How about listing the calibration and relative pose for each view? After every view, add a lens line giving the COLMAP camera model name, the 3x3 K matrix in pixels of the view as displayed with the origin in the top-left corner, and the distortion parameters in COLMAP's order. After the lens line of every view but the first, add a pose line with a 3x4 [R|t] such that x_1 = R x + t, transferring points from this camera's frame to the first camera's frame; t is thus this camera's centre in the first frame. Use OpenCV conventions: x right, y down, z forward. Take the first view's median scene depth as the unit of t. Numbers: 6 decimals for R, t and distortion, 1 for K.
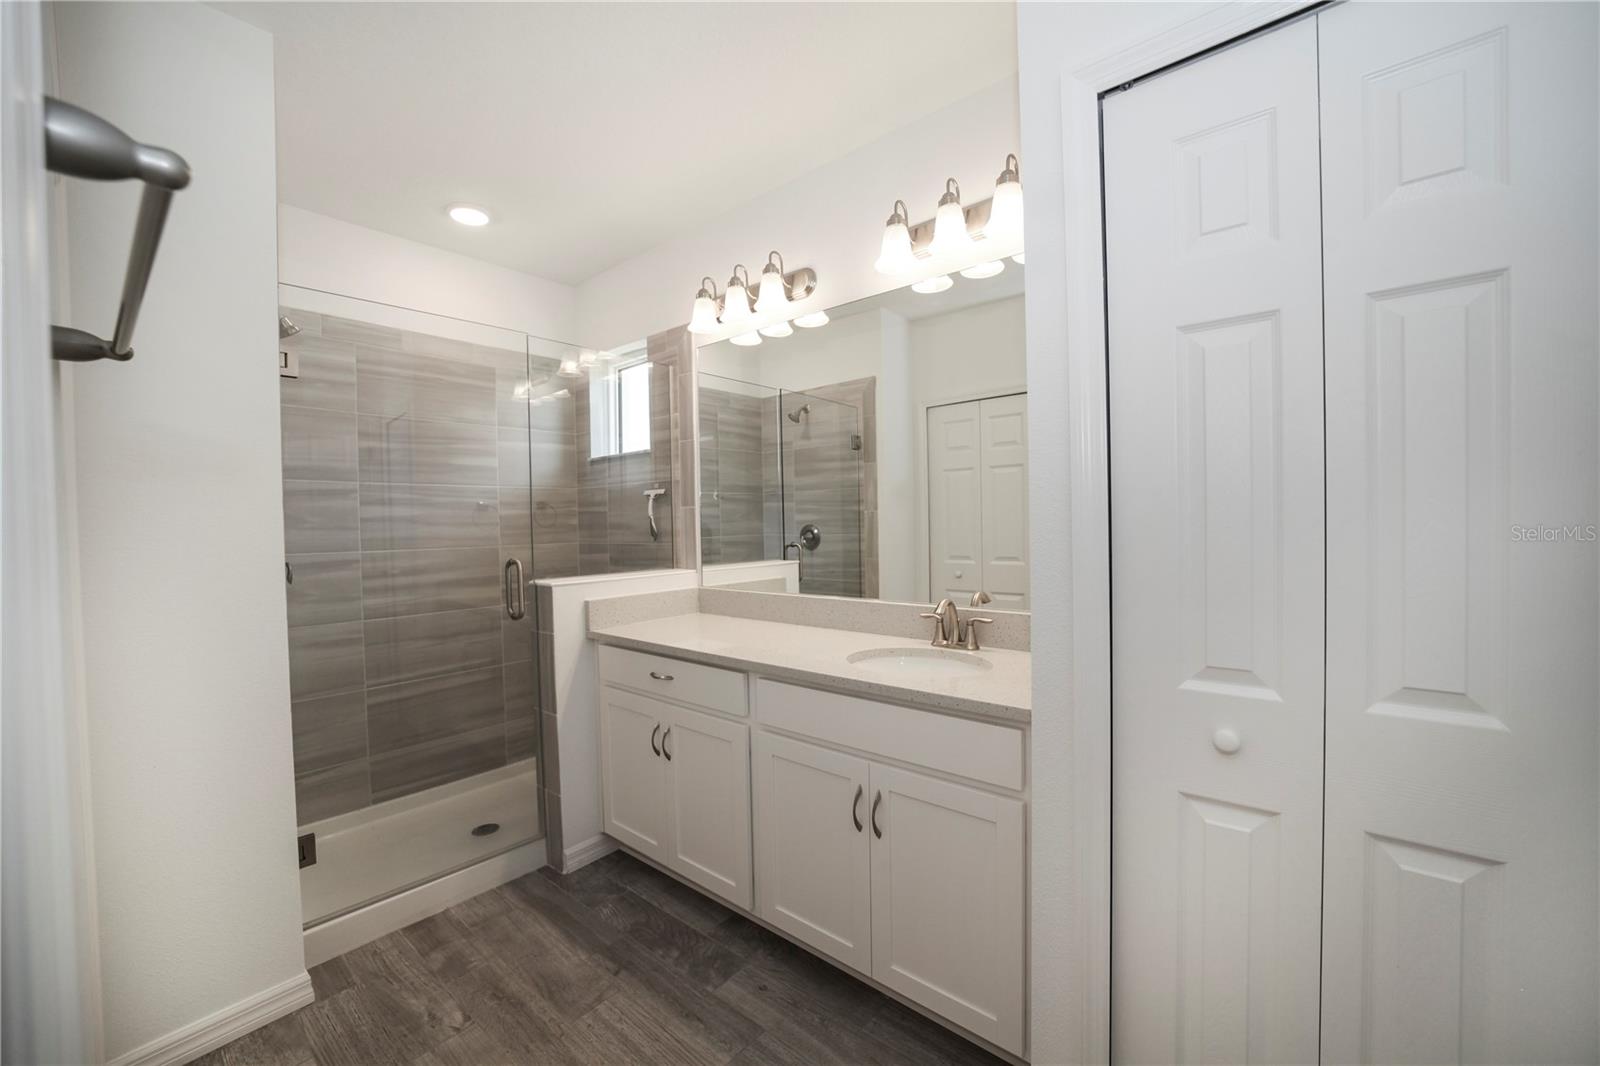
lens RADIAL K [[644.5, 0, 799.6], [0, 644.5, 535.9], [0, 0, 1]] dist [-0.037332, 0.010976]
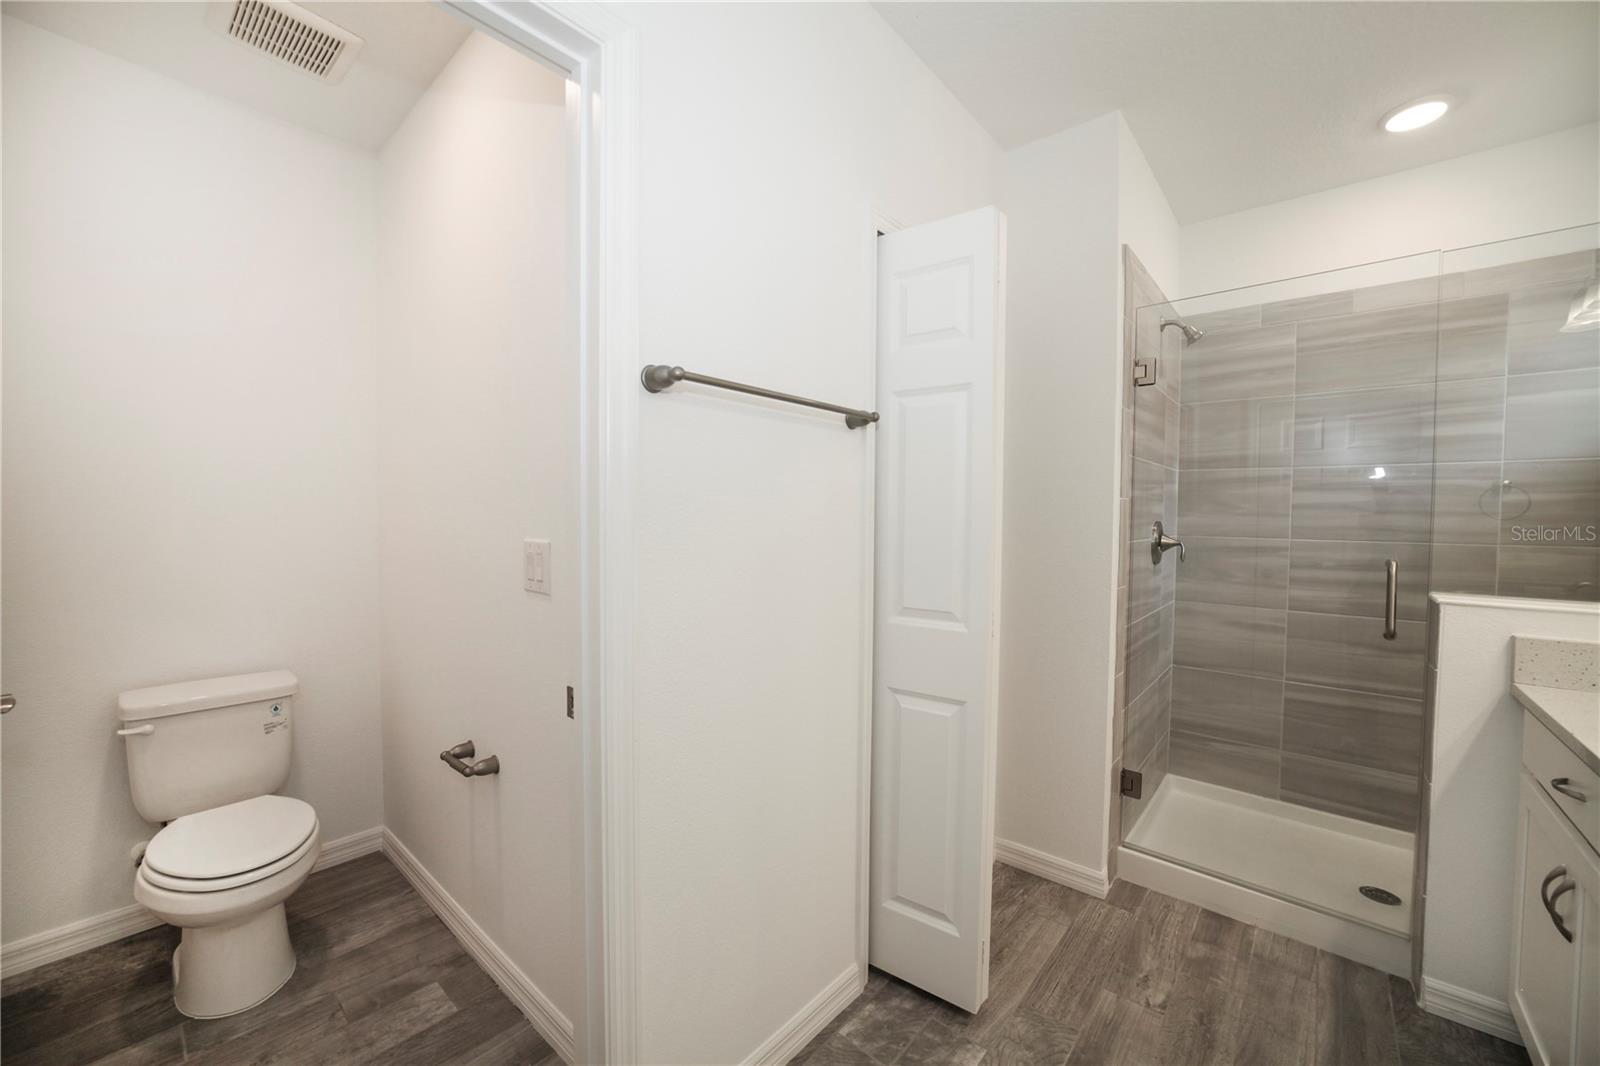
lens RADIAL K [[644.5, 0, 799.6], [0, 644.5, 535.9], [0, 0, 1]] dist [-0.037332, 0.010976]
pose [[-0.037171, 0.055662, -0.997757, 0.331813], [-0.027404, 0.998015, 0.056698, -0.016216], [0.998933, 0.029450, -0.035572, 0.319881]]
